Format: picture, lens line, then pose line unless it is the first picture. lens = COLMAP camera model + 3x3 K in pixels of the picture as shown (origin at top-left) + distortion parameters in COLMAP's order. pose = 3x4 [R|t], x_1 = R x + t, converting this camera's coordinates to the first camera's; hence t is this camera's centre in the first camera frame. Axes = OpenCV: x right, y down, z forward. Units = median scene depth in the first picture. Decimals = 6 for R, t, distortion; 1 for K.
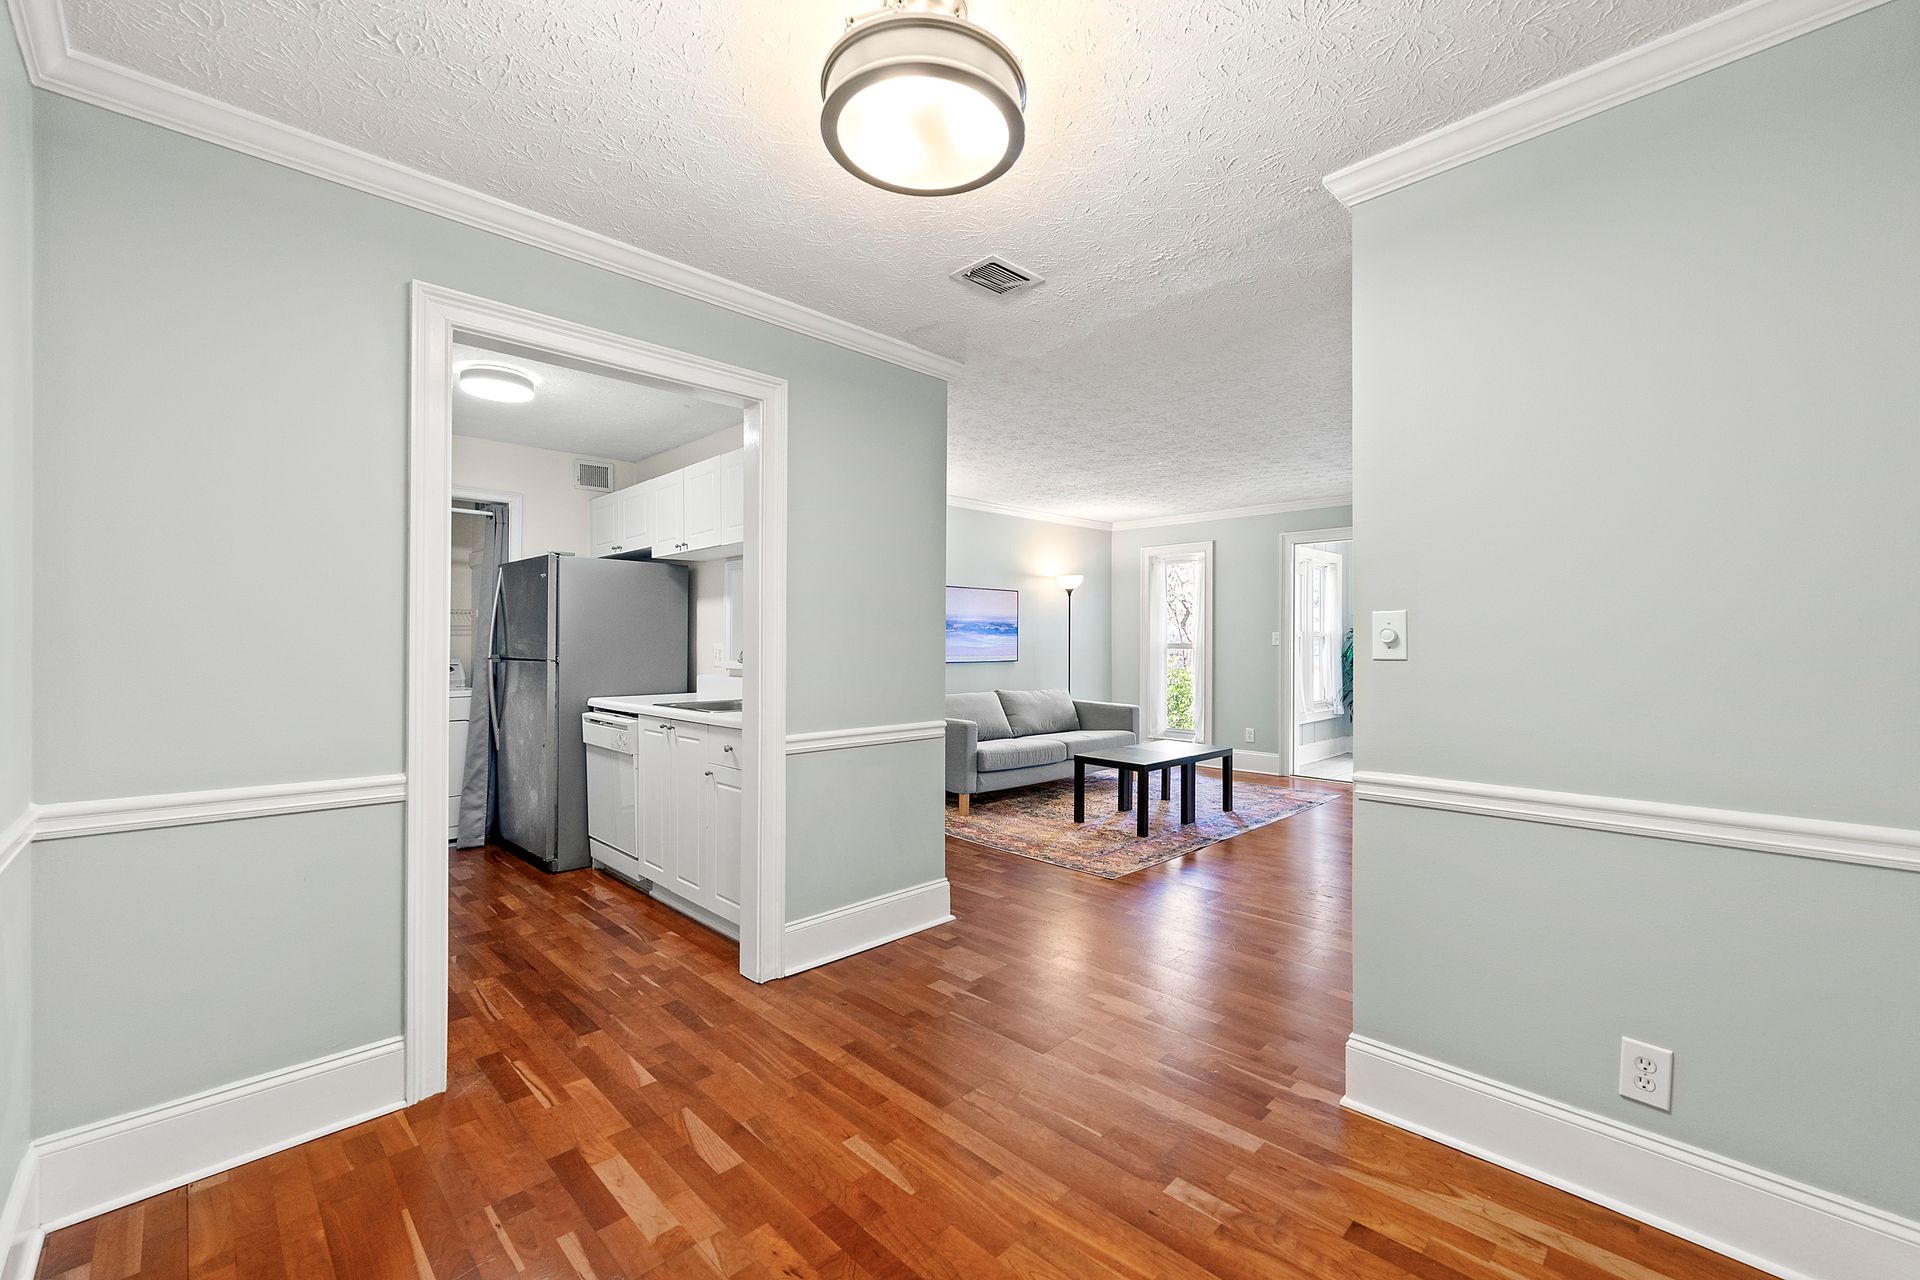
lens RADIAL K [[791.7, 0, 970.9], [0, 791.7, 640.0], [0, 0, 1]] dist [0.001388, -0.000062]
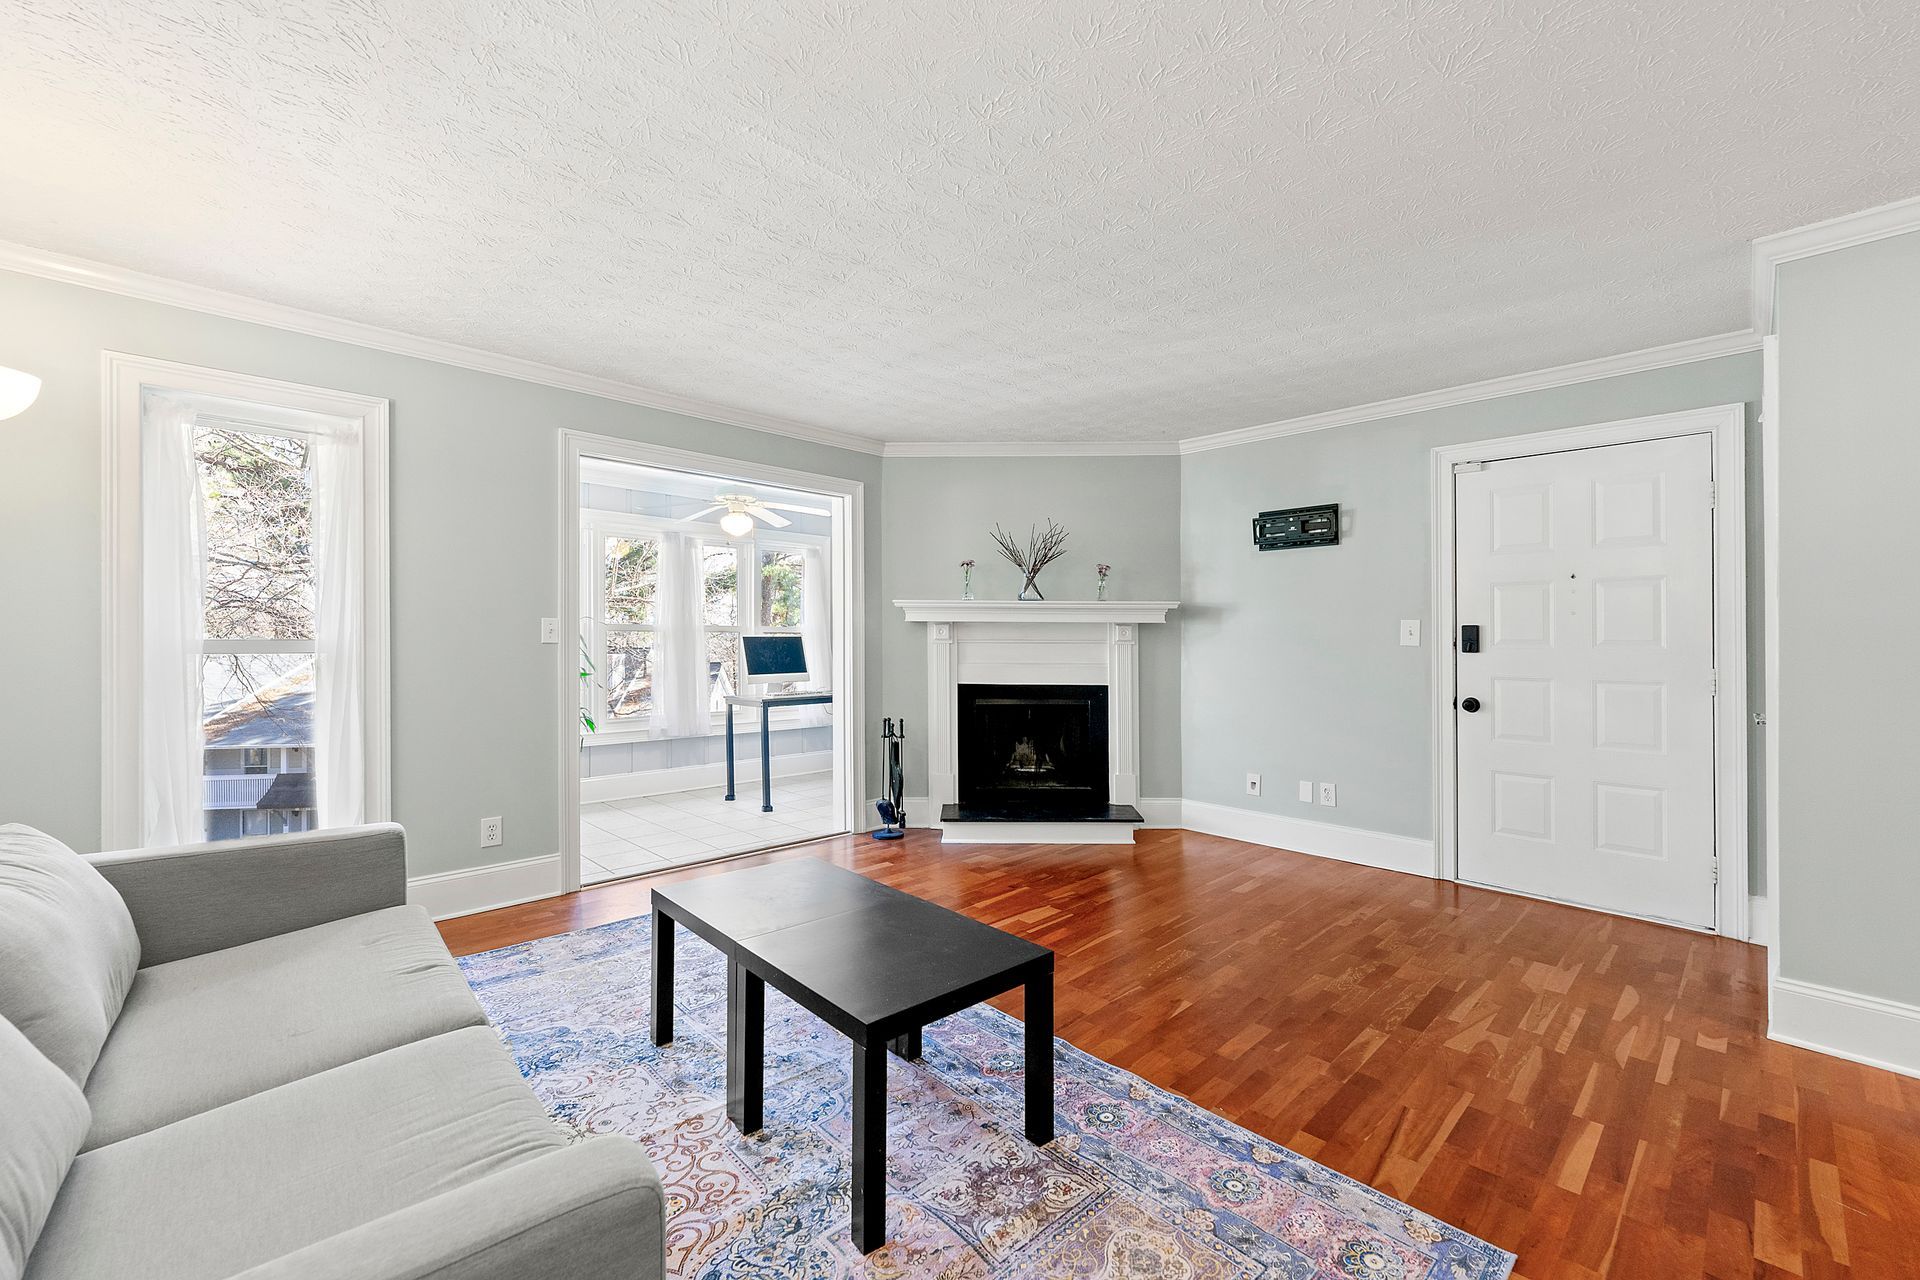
lens RADIAL K [[777.1, 0, 962.7], [0, 777.1, 635.4], [0, 0, 1]] dist [-0.000835, -0.000247]
pose [[0.019817, 0.003228, 0.999798, -0.183165], [-0.003105, 0.999990, -0.003167, 0.002927], [-0.999799, -0.003042, 0.019827, 1.139937]]
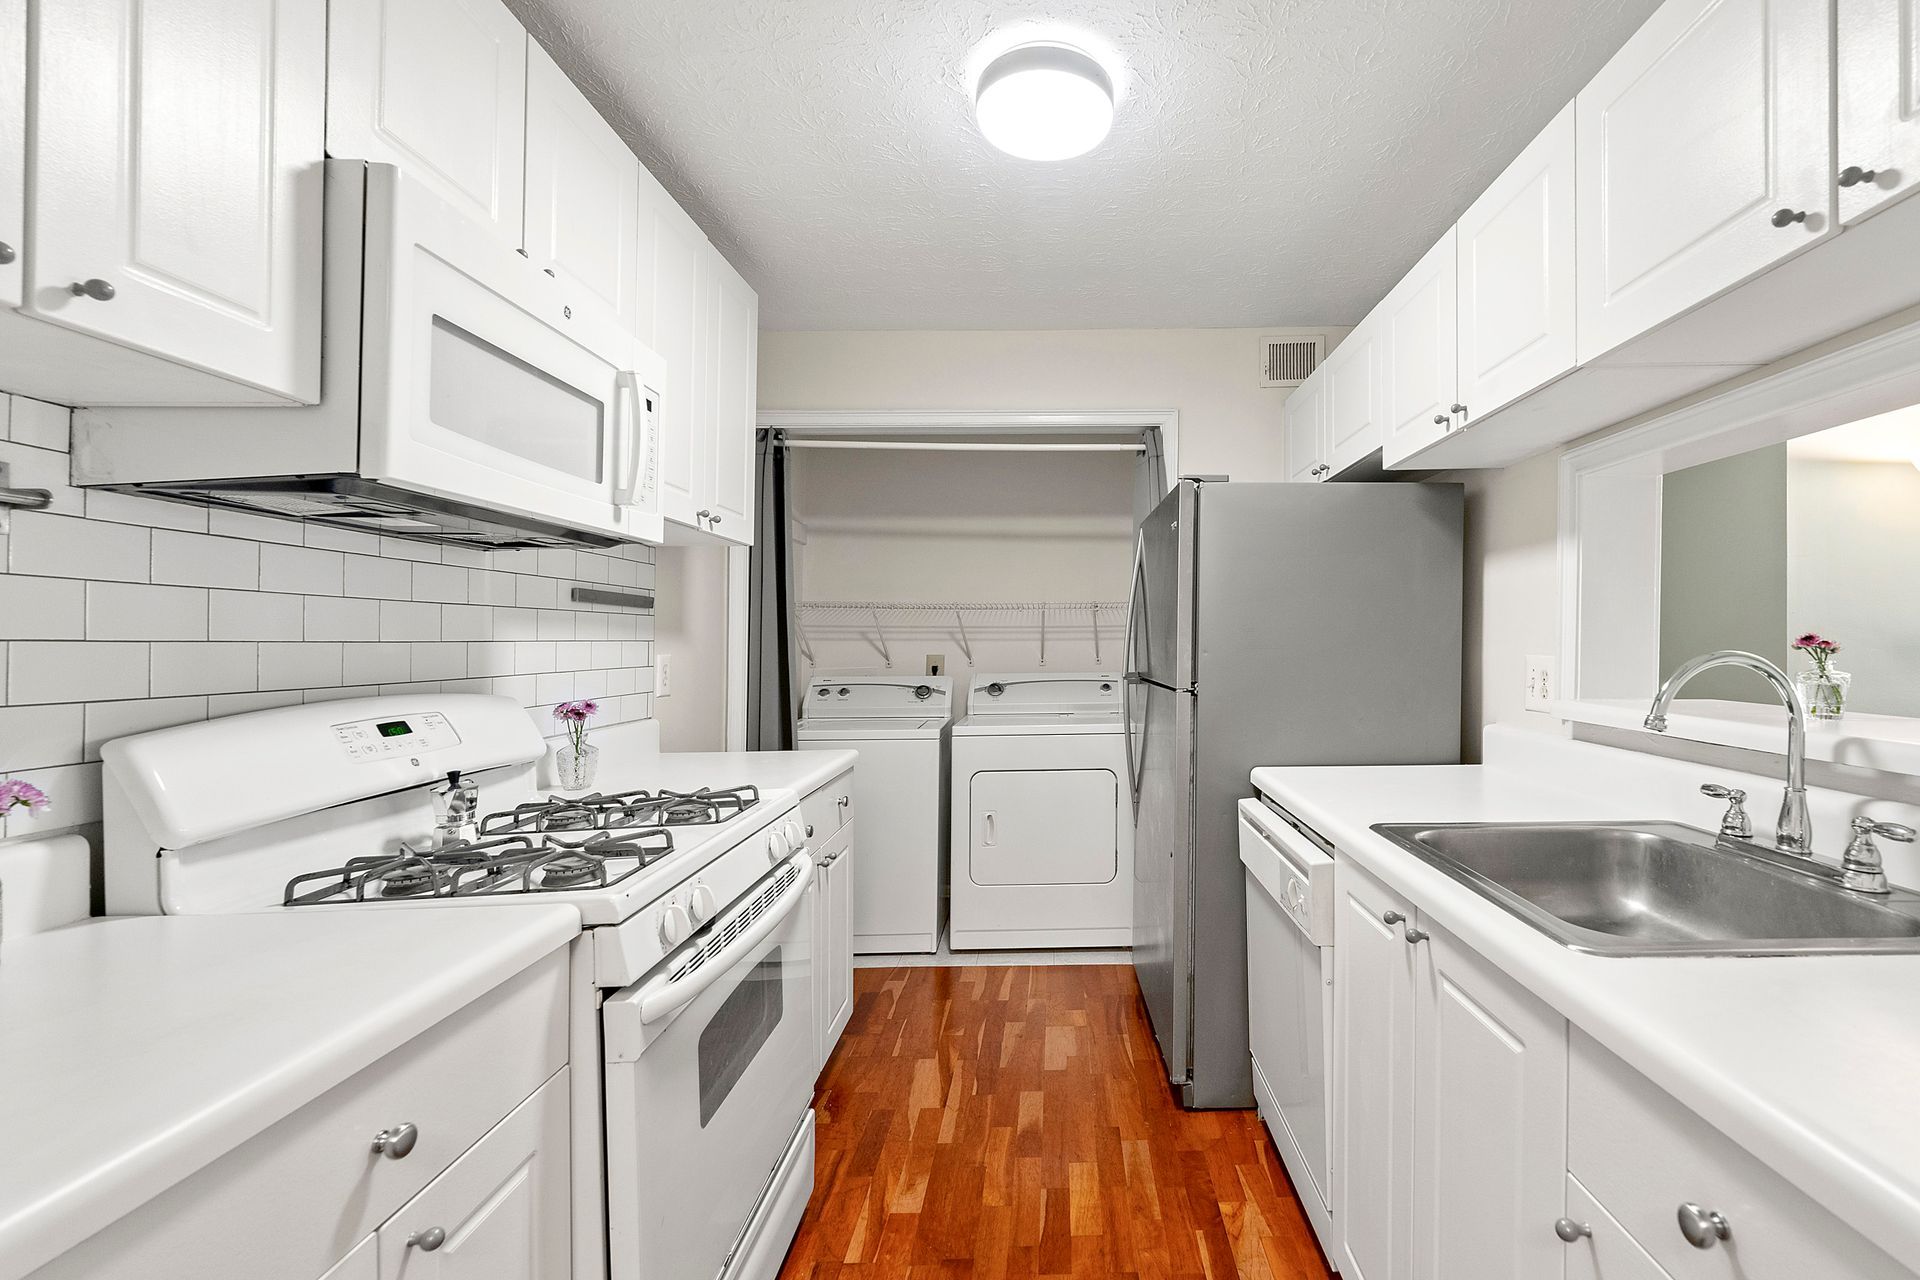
lens RADIAL K [[830.0, 0, 1056.3], [0, 830.0, 666.0], [0, 0, 1]] dist [0.000606, -0.000088]
pose [[0.707531, 0.012976, -0.706563, -0.191451], [0.011099, 0.999504, 0.029470, -0.005593], [0.706595, -0.028693, 0.707036, 0.513786]]
